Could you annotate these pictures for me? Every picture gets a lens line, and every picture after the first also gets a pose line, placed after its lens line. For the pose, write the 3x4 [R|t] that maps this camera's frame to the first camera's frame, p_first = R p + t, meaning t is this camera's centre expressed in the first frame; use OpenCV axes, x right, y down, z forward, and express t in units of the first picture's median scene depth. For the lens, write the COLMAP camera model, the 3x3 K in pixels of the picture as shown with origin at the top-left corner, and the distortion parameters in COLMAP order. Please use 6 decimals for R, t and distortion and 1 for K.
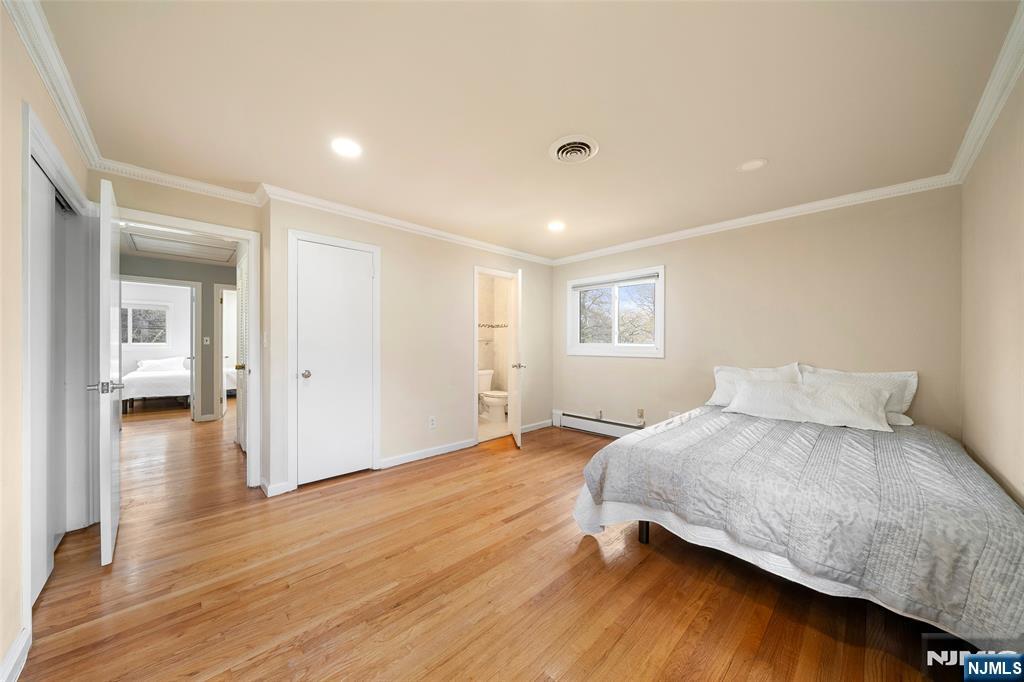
lens RADIAL K [[348.2, 0, 510.6], [0, 348.2, 345.3], [0, 0, 1]] dist [-0.001931, -0.000052]
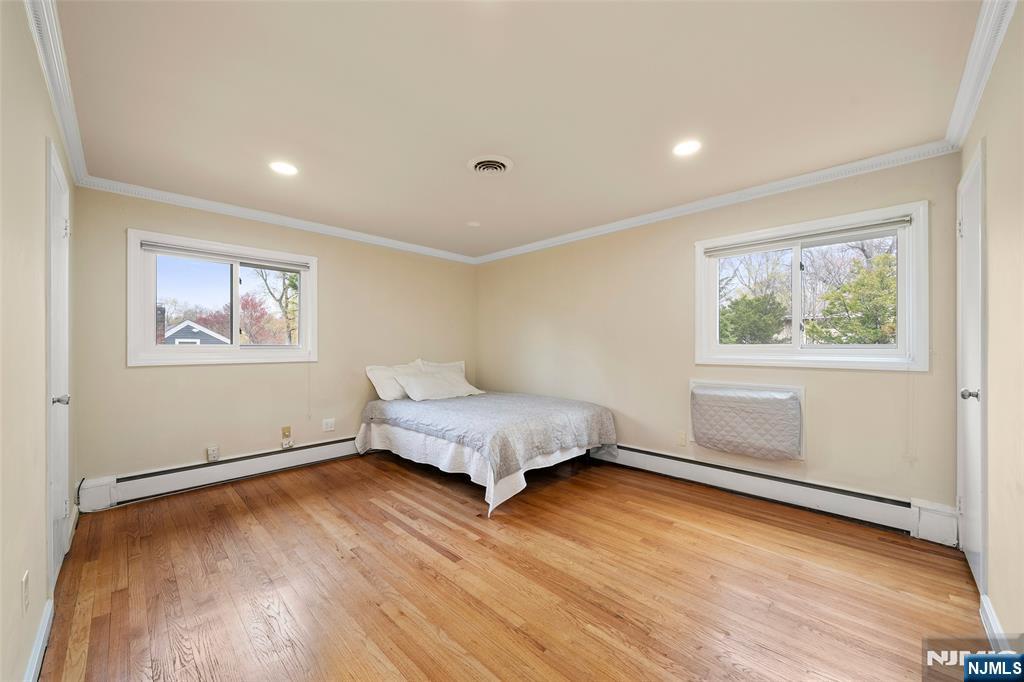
lens RADIAL K [[384.5, 0, 510.6], [0, 384.5, 346.5], [0, 0, 1]] dist [0.000685, 0.000089]
pose [[-0.031522, -0.001324, 0.999502, -1.055328], [0.004756, 0.999988, 0.001474, -0.001888], [-0.999492, 0.004800, -0.031515, 1.016903]]
